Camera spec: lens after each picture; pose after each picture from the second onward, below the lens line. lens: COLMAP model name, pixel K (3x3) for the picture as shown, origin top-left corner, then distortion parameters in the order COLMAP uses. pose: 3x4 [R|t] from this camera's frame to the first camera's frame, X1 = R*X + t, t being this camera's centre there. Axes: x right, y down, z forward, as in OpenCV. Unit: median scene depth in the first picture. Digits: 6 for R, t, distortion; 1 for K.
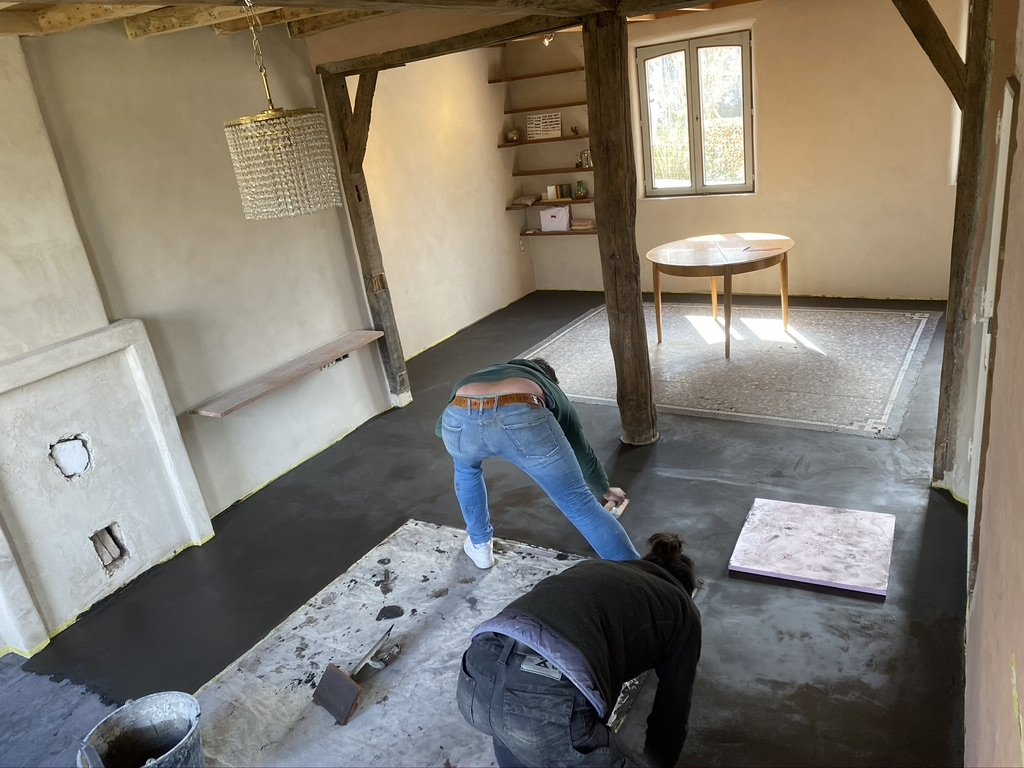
lens RADIAL K [[780.9, 0, 513.1], [0, 780.9, 397.7], [0, 0, 1]] dist [0.012467, -0.002928]
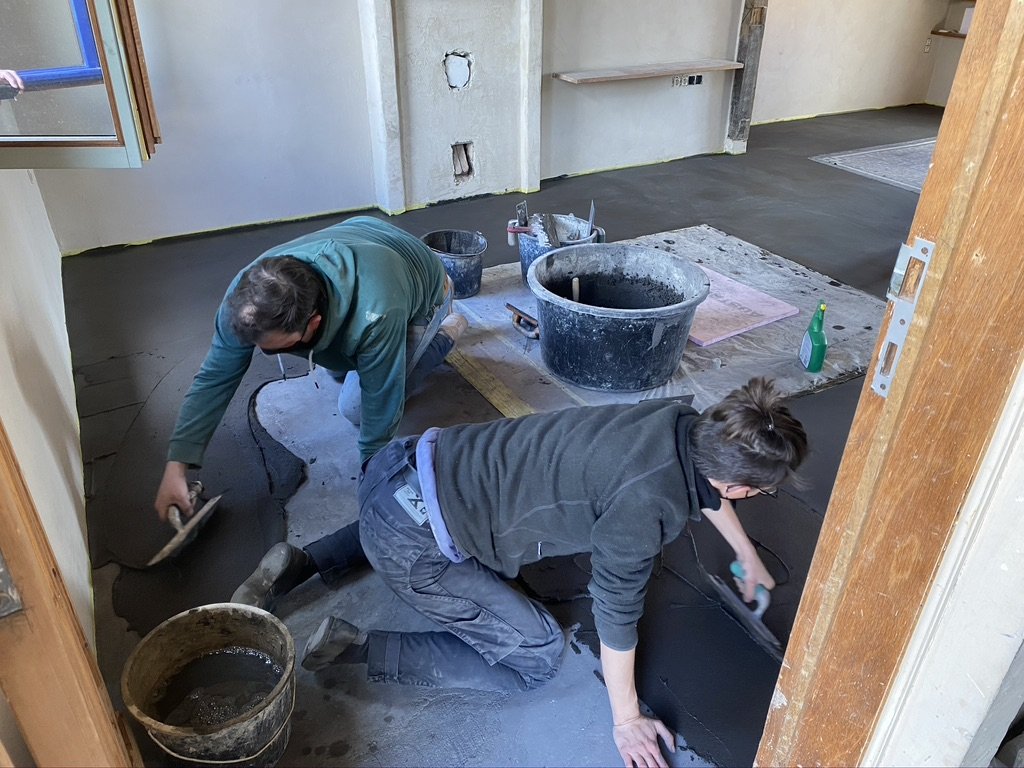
lens RADIAL K [[769.0, 0, 516.4], [0, 769.0, 383.7], [0, 0, 1]] dist [0.061384, -0.037140]
pose [[0.873208, 0.362214, -0.326051, 0.066065], [-0.294971, 0.925379, 0.238044, 0.174891], [0.387943, -0.111686, 0.914891, -0.092707]]
